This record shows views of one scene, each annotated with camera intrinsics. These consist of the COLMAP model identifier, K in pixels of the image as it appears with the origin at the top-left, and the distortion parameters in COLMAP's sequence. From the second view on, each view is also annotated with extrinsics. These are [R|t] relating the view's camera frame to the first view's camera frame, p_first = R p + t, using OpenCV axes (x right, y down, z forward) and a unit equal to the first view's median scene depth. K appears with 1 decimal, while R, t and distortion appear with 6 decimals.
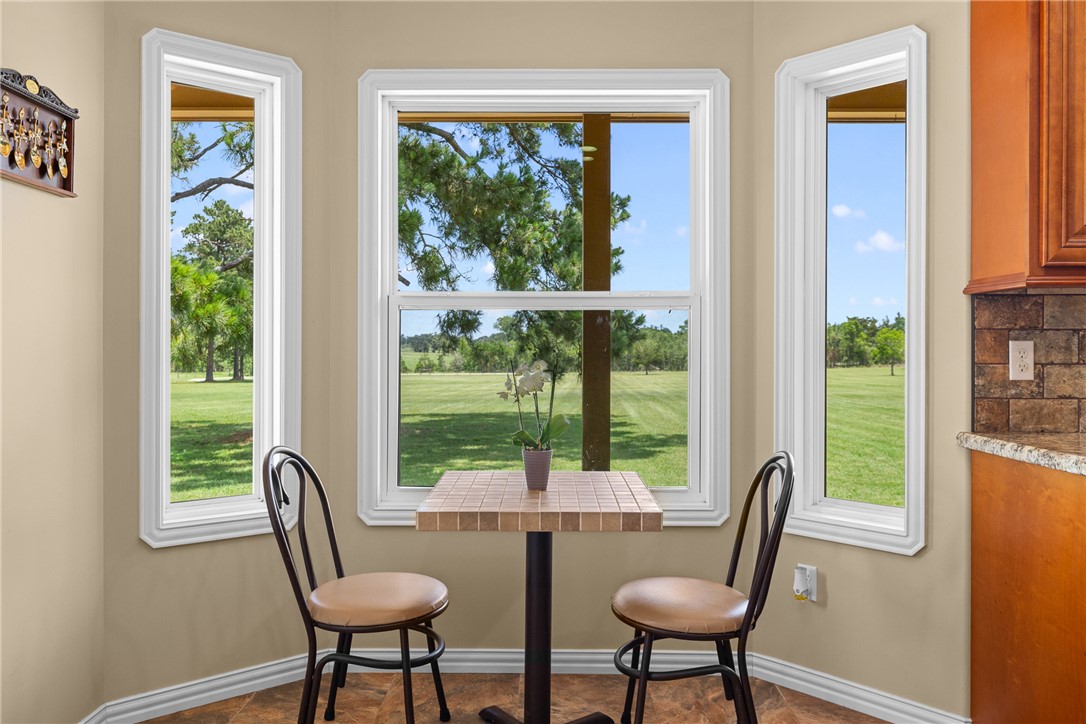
lens RADIAL K [[838.7, 0, 542.5], [0, 838.7, 355.6], [0, 0, 1]] dist [-0.004735, -0.002100]
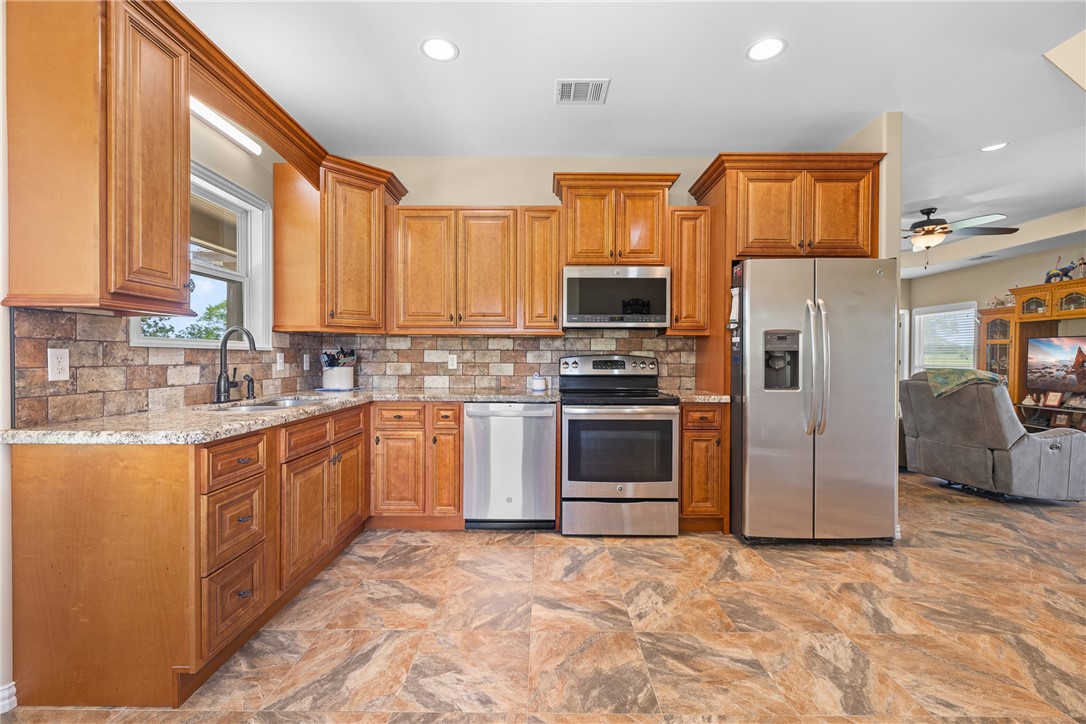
lens RADIAL K [[465.3, 0, 542.9], [0, 465.3, 364.0], [0, 0, 1]] dist [-0.000575, 0.000201]
pose [[-0.010076, -0.016429, 0.999814, -0.120788], [0.003341, 0.999859, 0.016463, -0.003906], [-0.999944, 0.003506, -0.010020, 0.293303]]
